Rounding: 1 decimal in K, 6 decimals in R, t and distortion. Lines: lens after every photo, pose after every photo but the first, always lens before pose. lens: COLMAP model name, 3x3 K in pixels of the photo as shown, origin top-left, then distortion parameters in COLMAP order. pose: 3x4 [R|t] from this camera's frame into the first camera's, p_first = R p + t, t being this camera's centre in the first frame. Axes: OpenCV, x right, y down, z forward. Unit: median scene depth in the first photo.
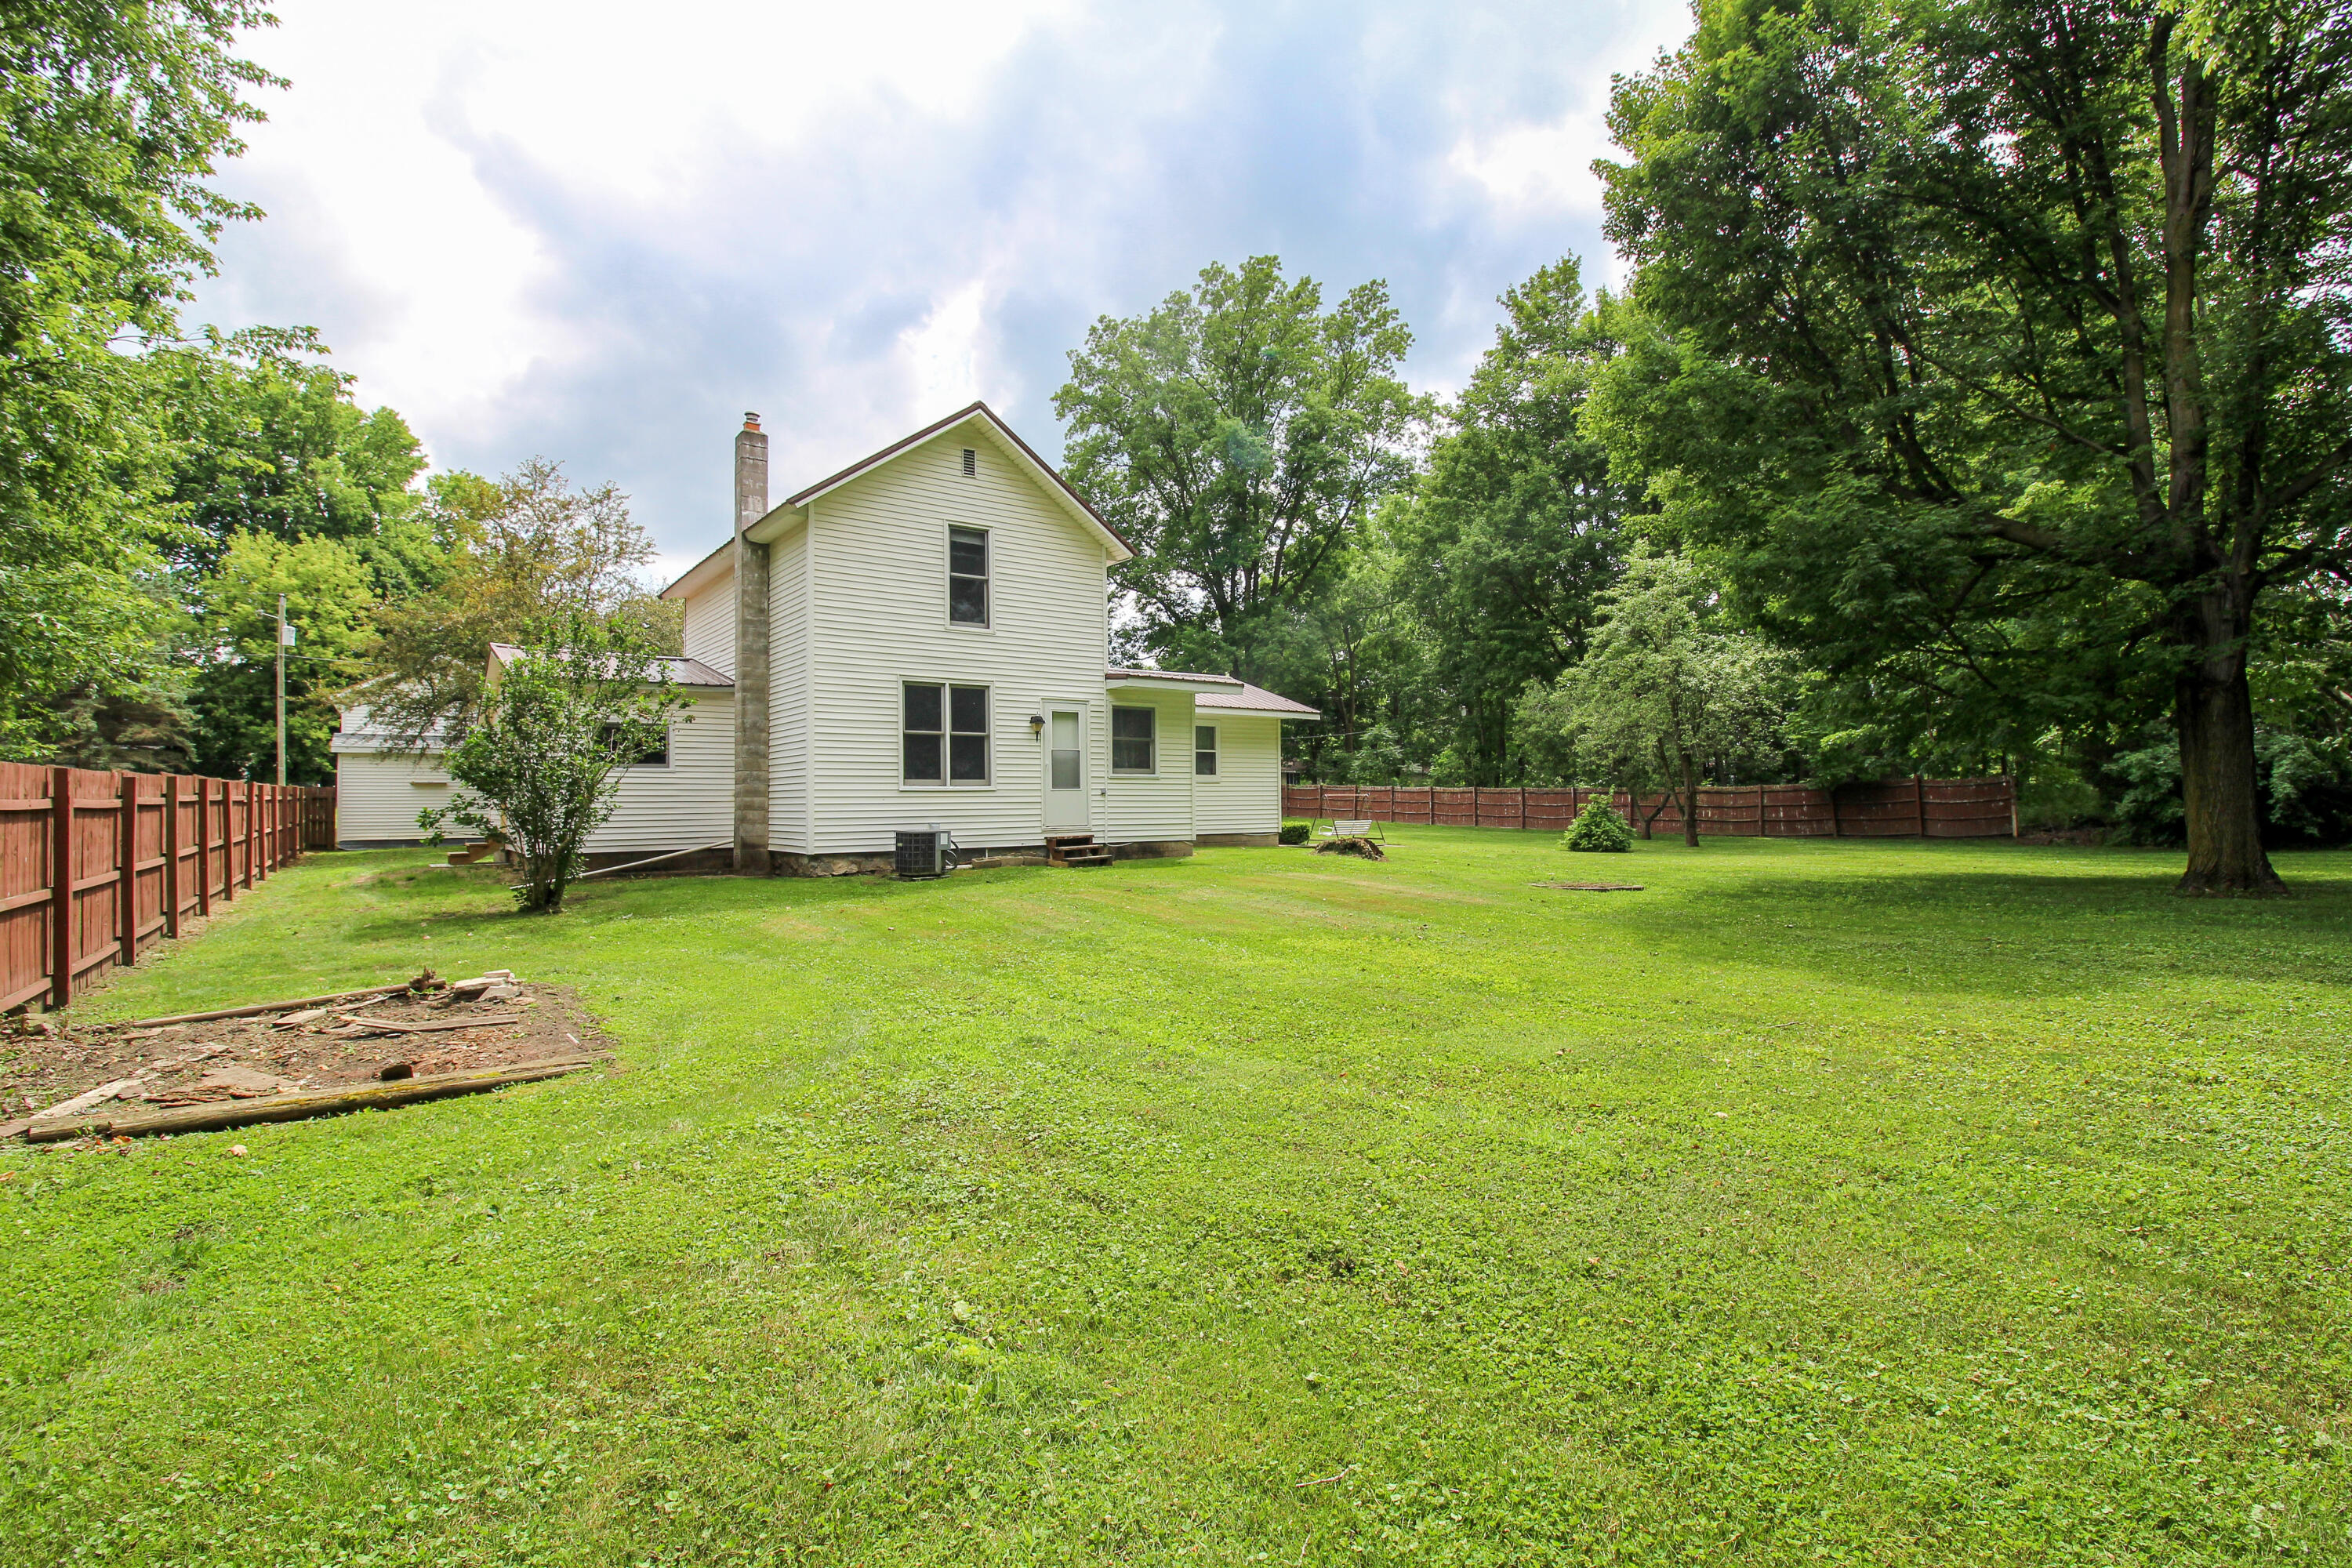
lens RADIAL K [[1089.3, 0, 1180.9], [0, 1089.3, 783.8], [0, 0, 1]] dist [0.000195, -0.013255]
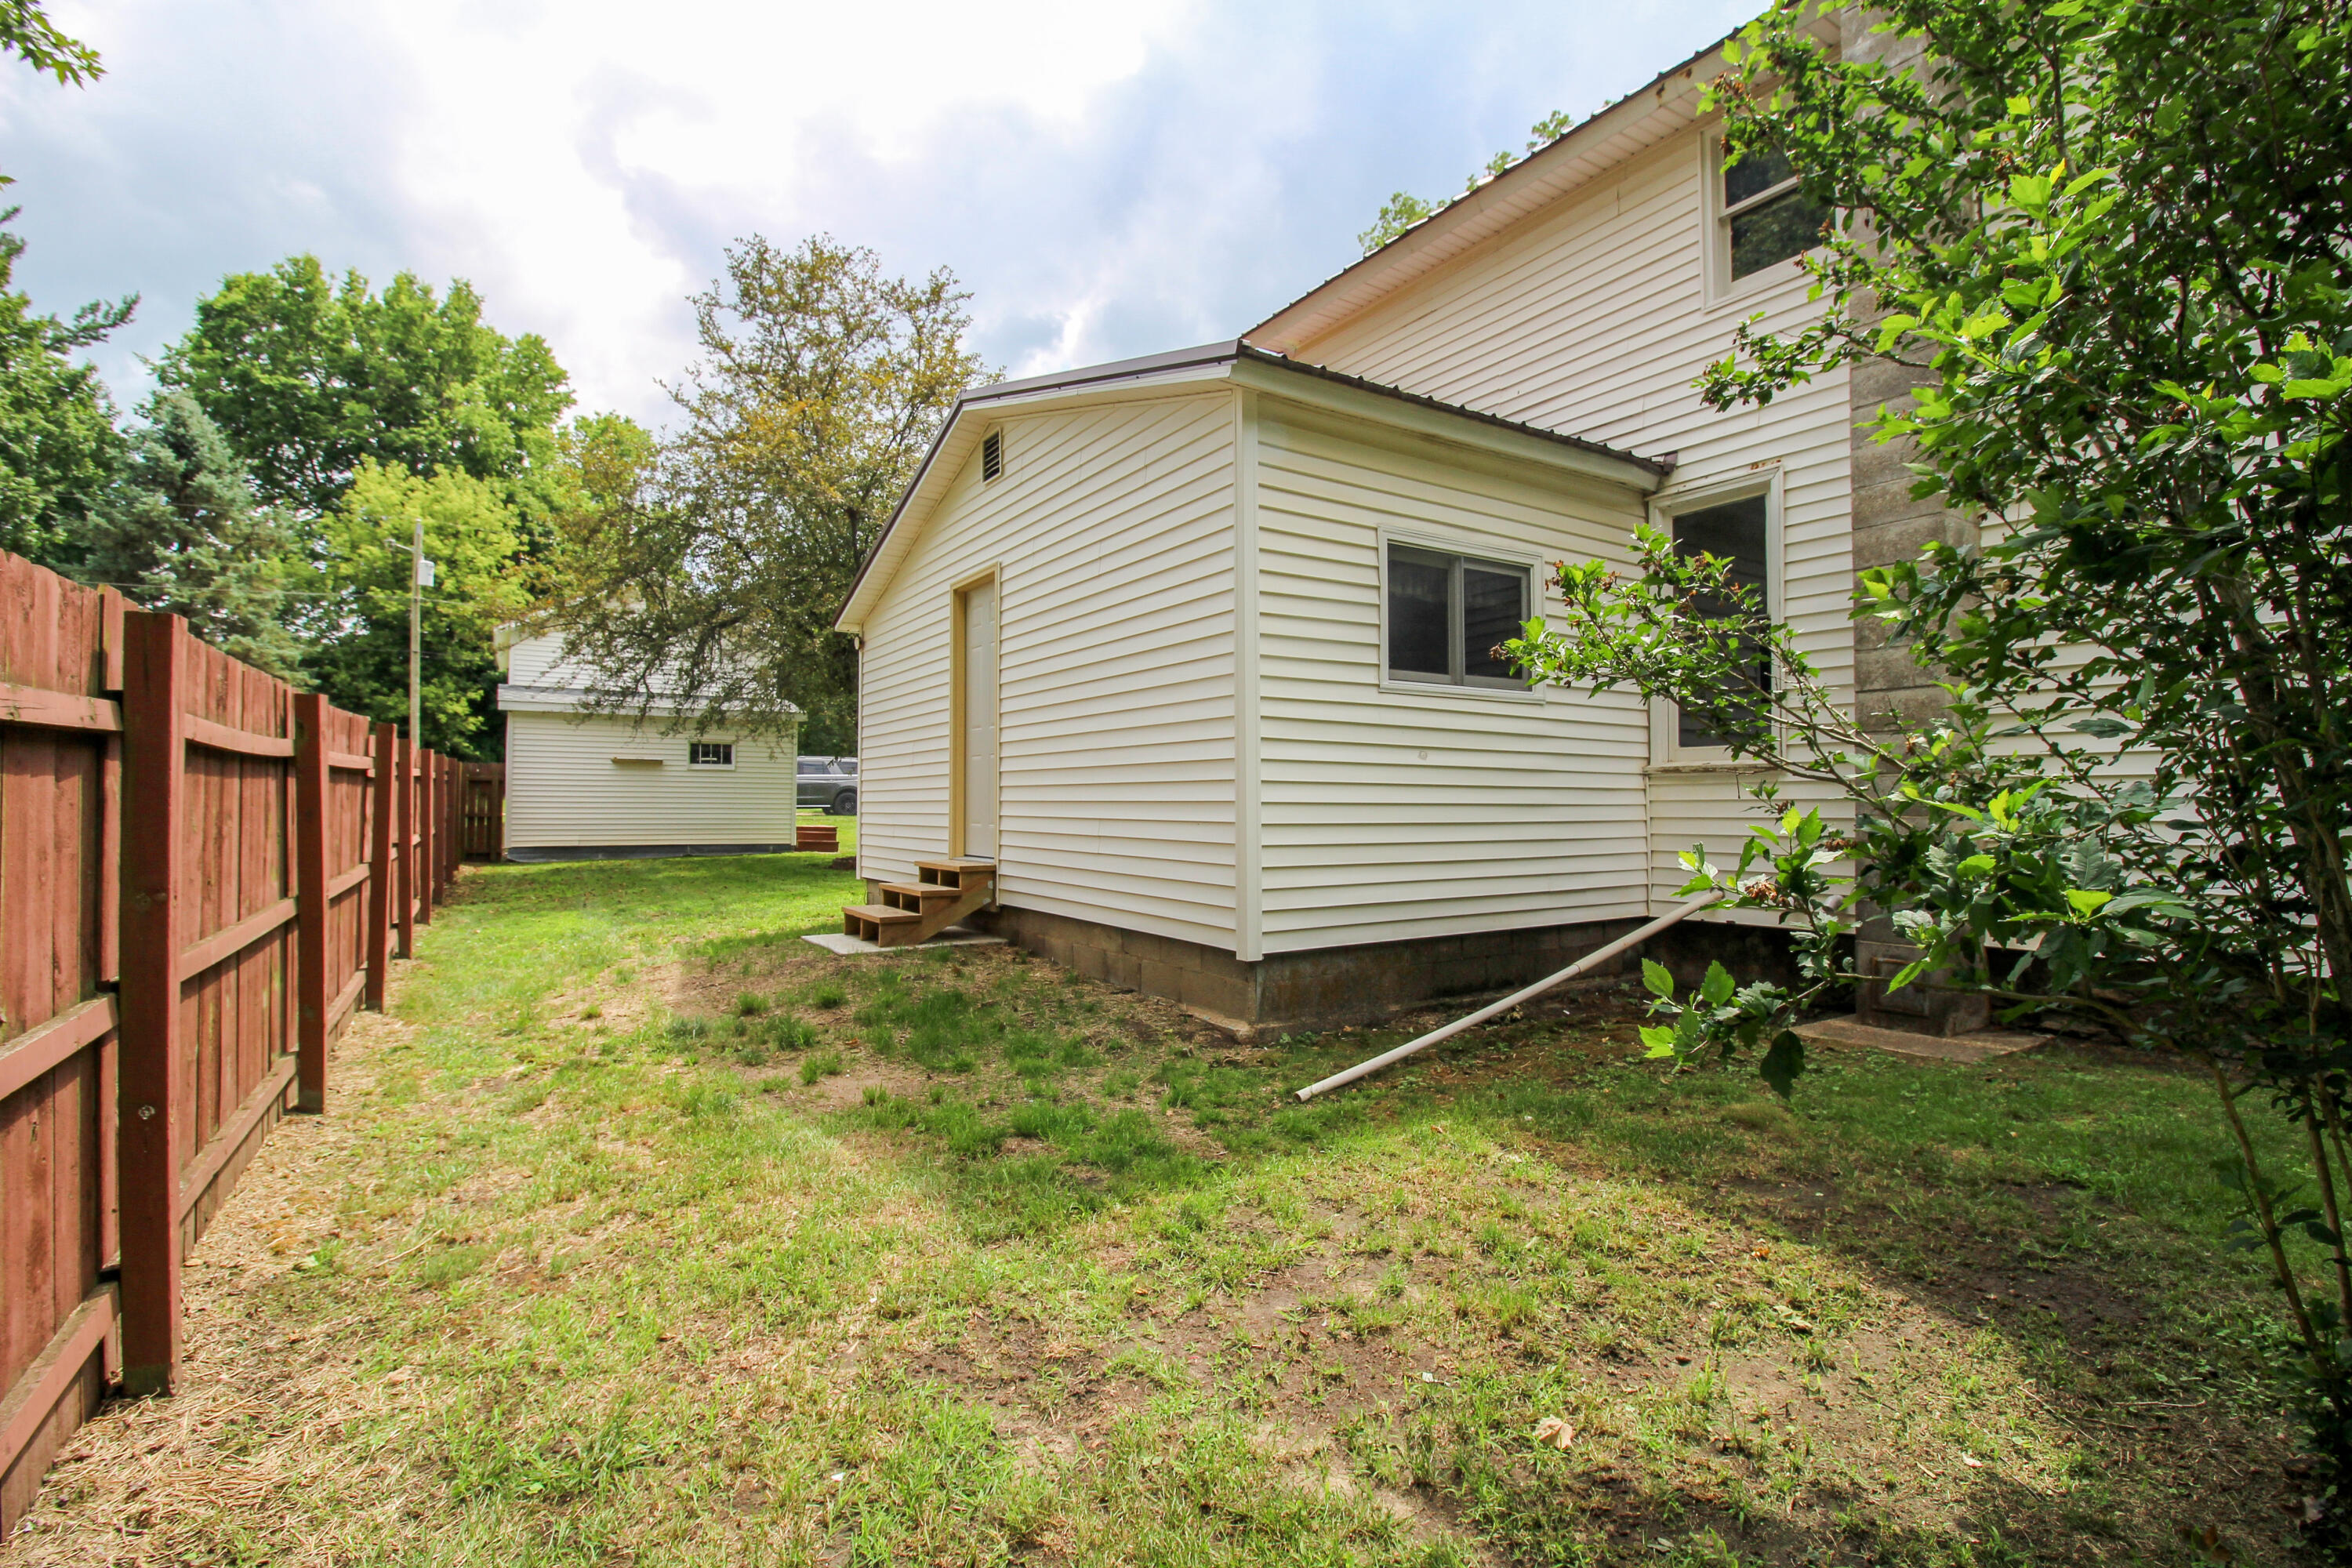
lens RADIAL K [[1089.3, 0, 1180.9], [0, 1089.3, 783.8], [0, 0, 1]] dist [0.000195, -0.013255]
pose [[0.997438, 0.012387, -0.070458, -0.185808], [-0.012455, 0.999922, -0.000517, 0.005618], [0.070446, 0.001393, 0.997515, 0.214073]]
